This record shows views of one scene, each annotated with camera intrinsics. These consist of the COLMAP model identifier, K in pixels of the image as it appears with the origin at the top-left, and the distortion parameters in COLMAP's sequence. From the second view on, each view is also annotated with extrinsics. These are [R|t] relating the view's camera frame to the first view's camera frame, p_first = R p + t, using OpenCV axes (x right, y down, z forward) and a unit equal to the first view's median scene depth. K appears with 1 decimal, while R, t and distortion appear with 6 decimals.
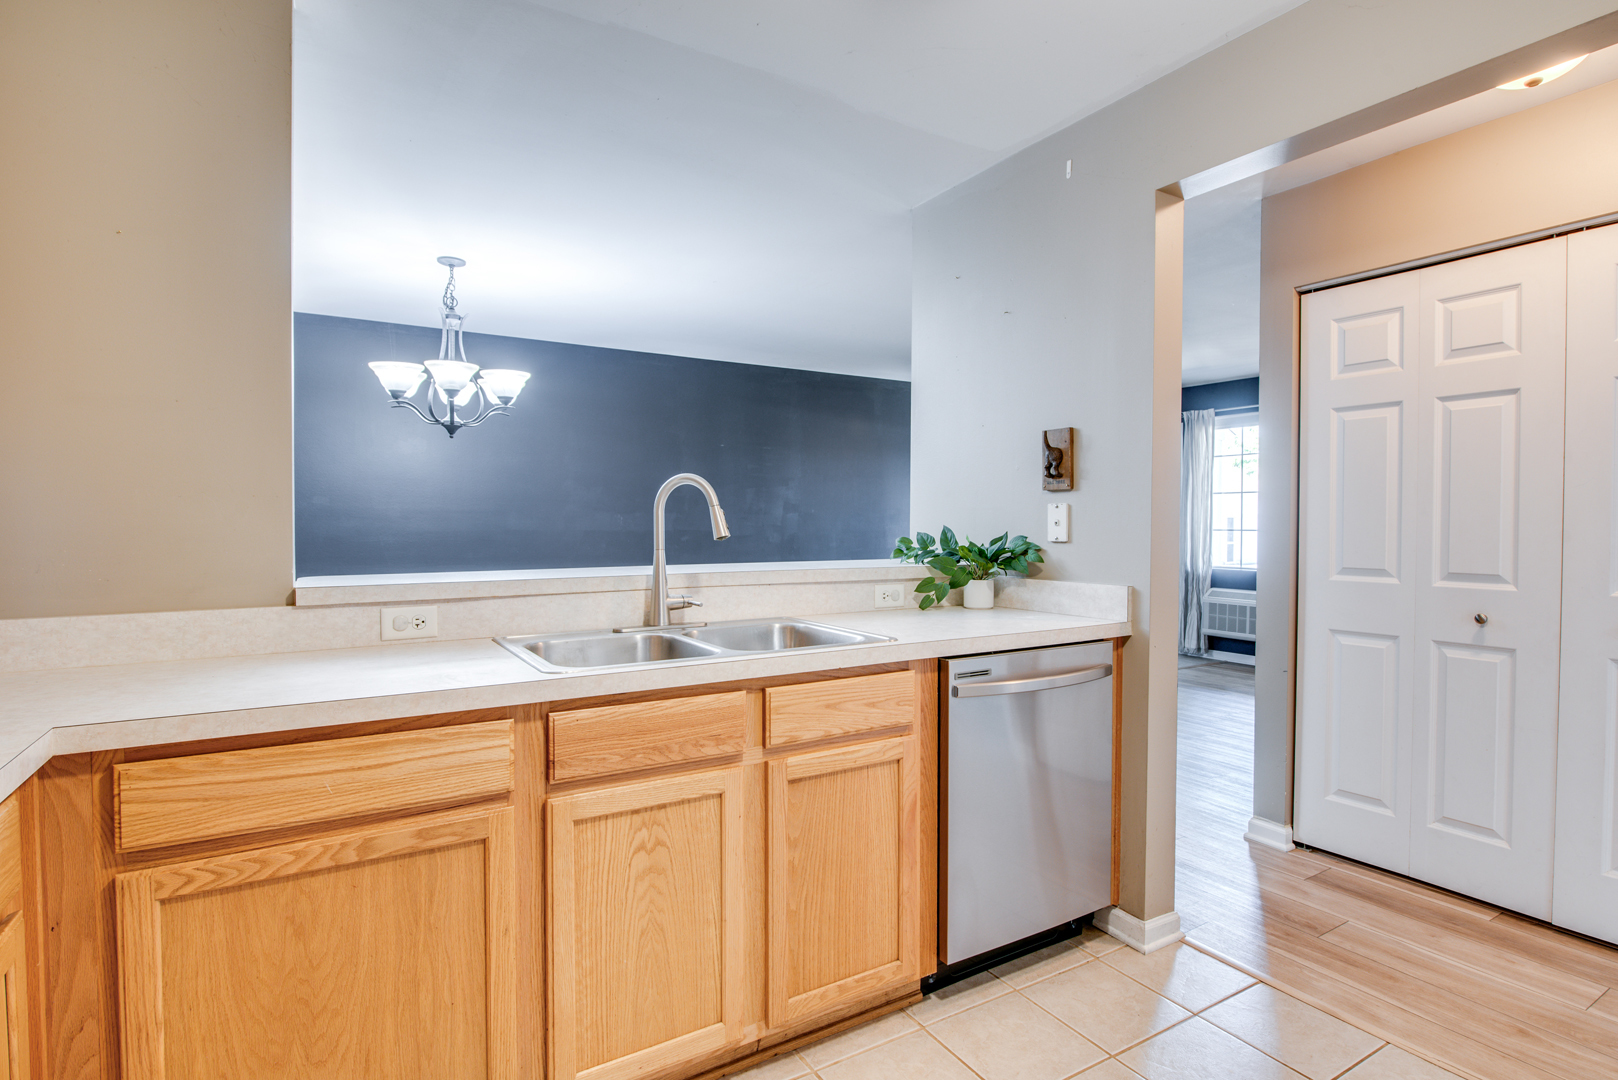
lens RADIAL K [[811.6, 0, 809.0], [0, 811.6, 540.0], [0, 0, 1]] dist [-0.013244, -0.000700]
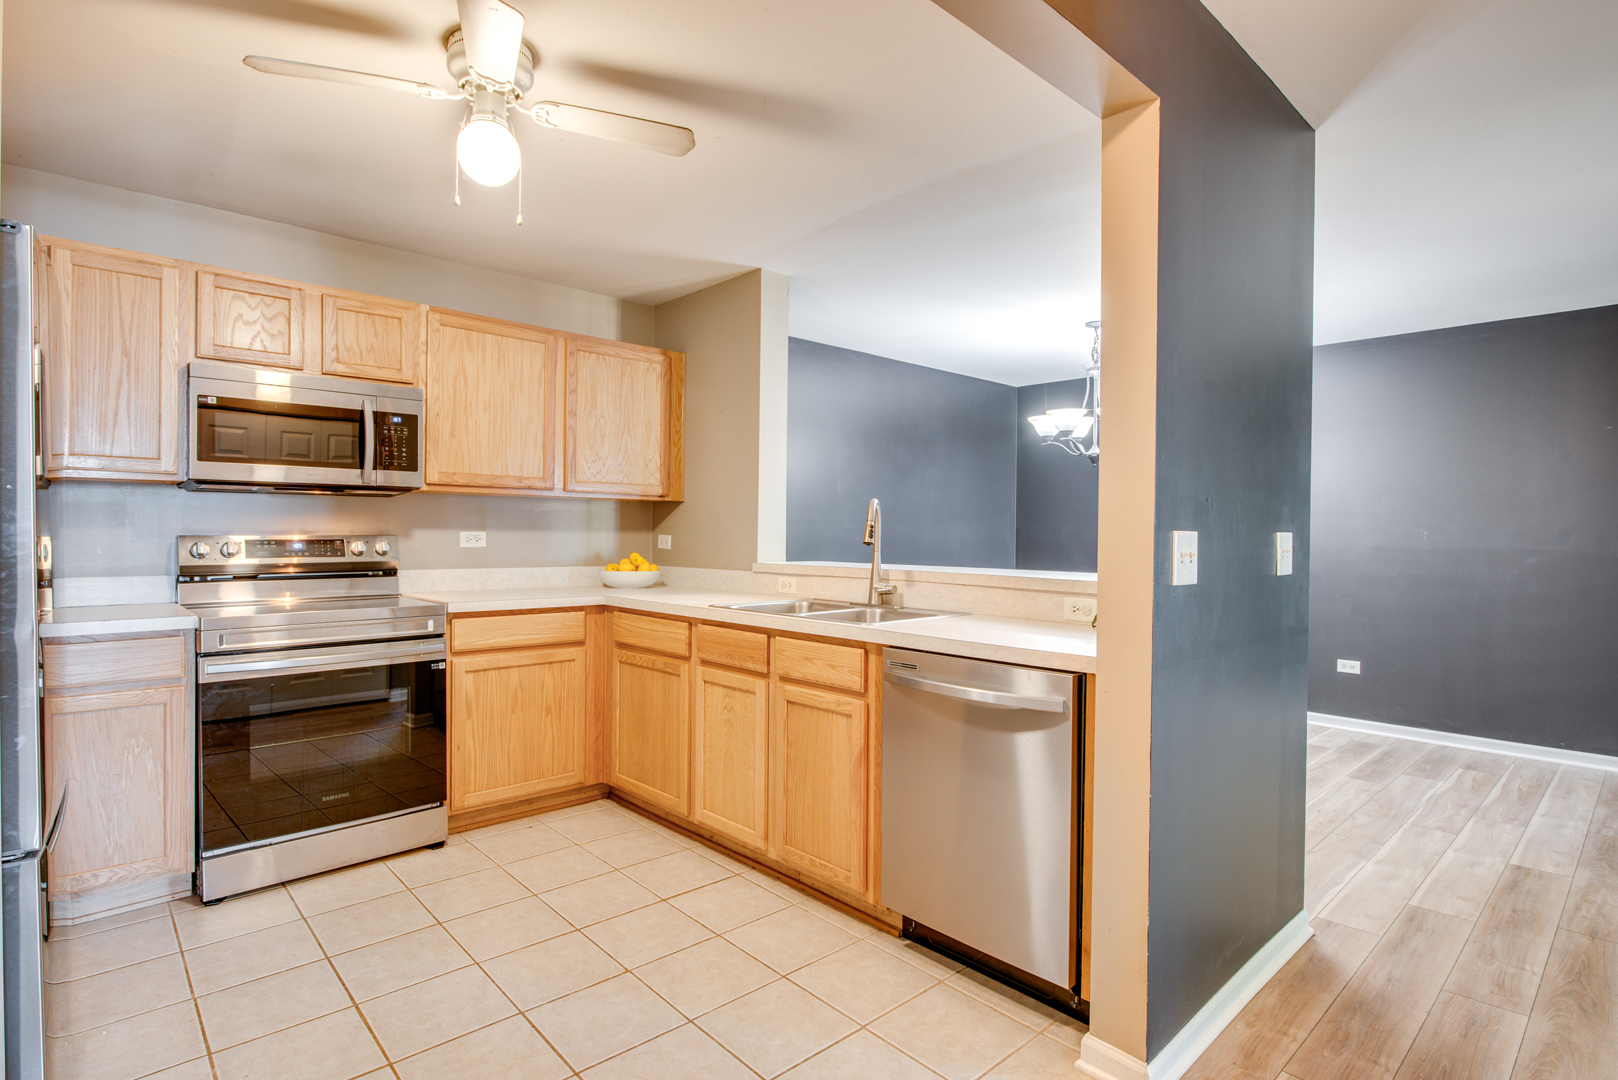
lens RADIAL K [[811.6, 0, 809.0], [0, 811.6, 540.0], [0, 0, 1]] dist [-0.013244, -0.000700]
pose [[0.199632, 0.010887, -0.979810, 1.223010], [-0.029566, 0.999550, 0.005083, -0.012757], [0.979425, 0.027954, 0.199864, 0.598371]]
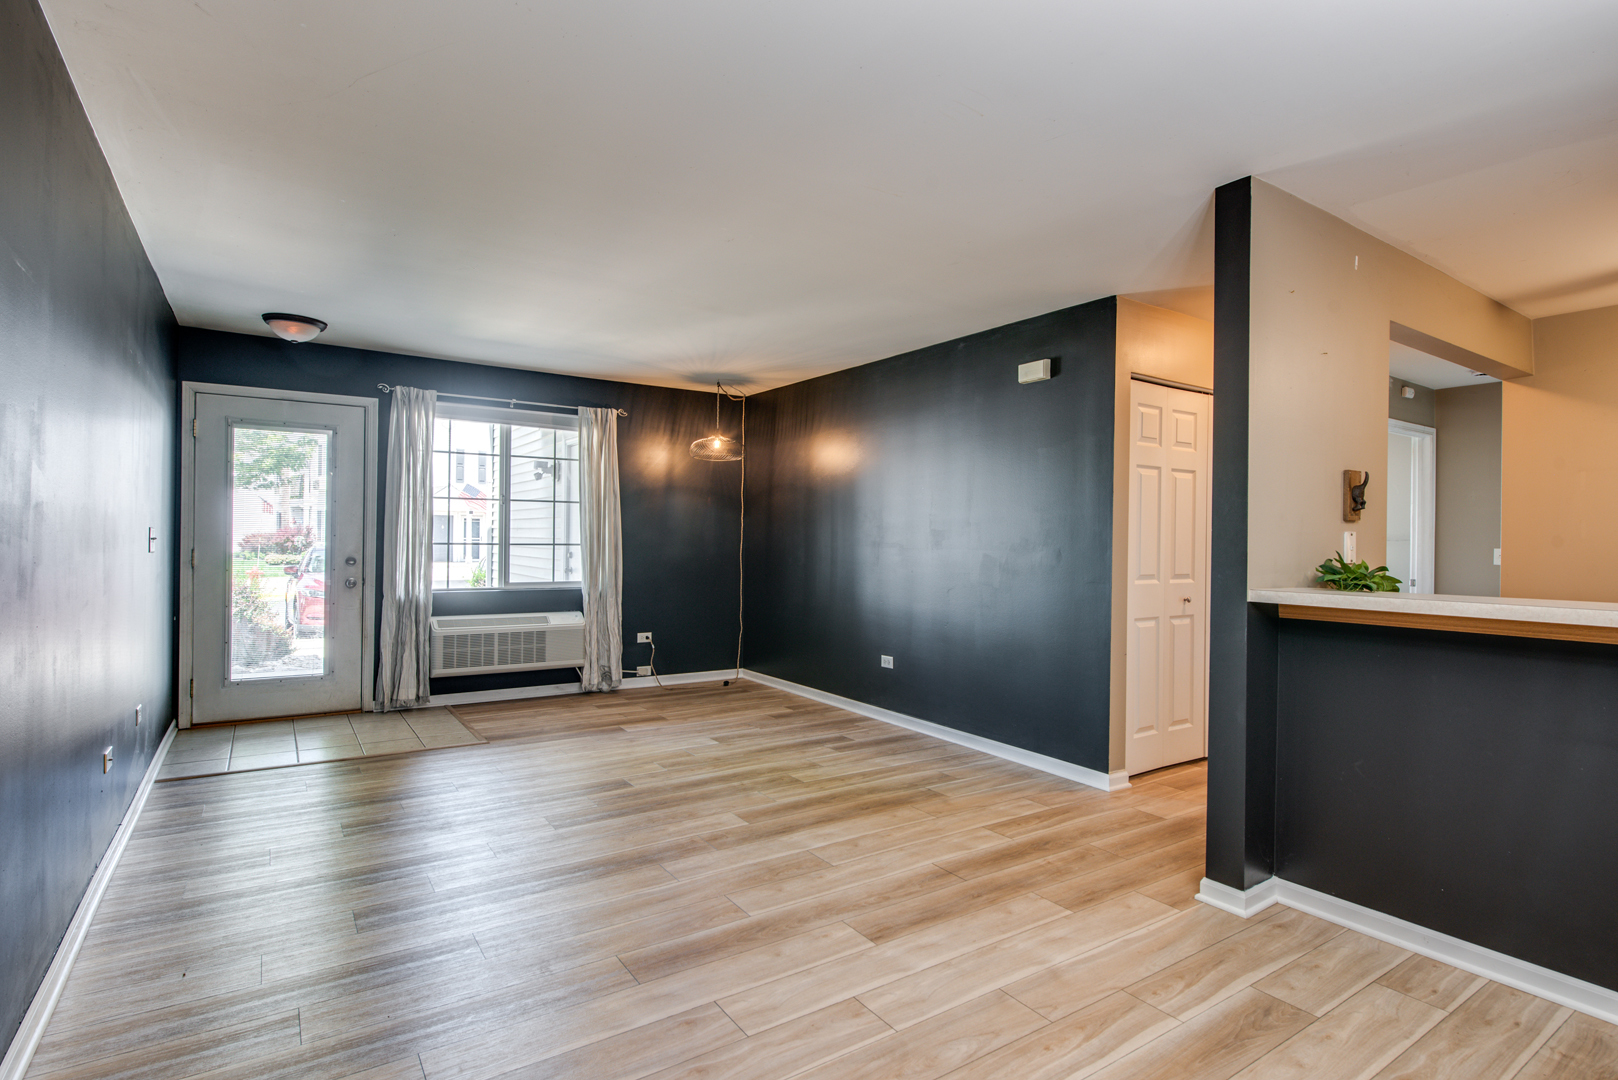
lens RADIAL K [[811.6, 0, 809.0], [0, 811.6, 540.0], [0, 0, 1]] dist [-0.013244, -0.000700]
pose [[-0.047389, -0.004011, 0.998868, -1.031370], [0.008716, 0.999952, 0.004429, -0.054325], [-0.998838, 0.008916, -0.047352, 2.236151]]
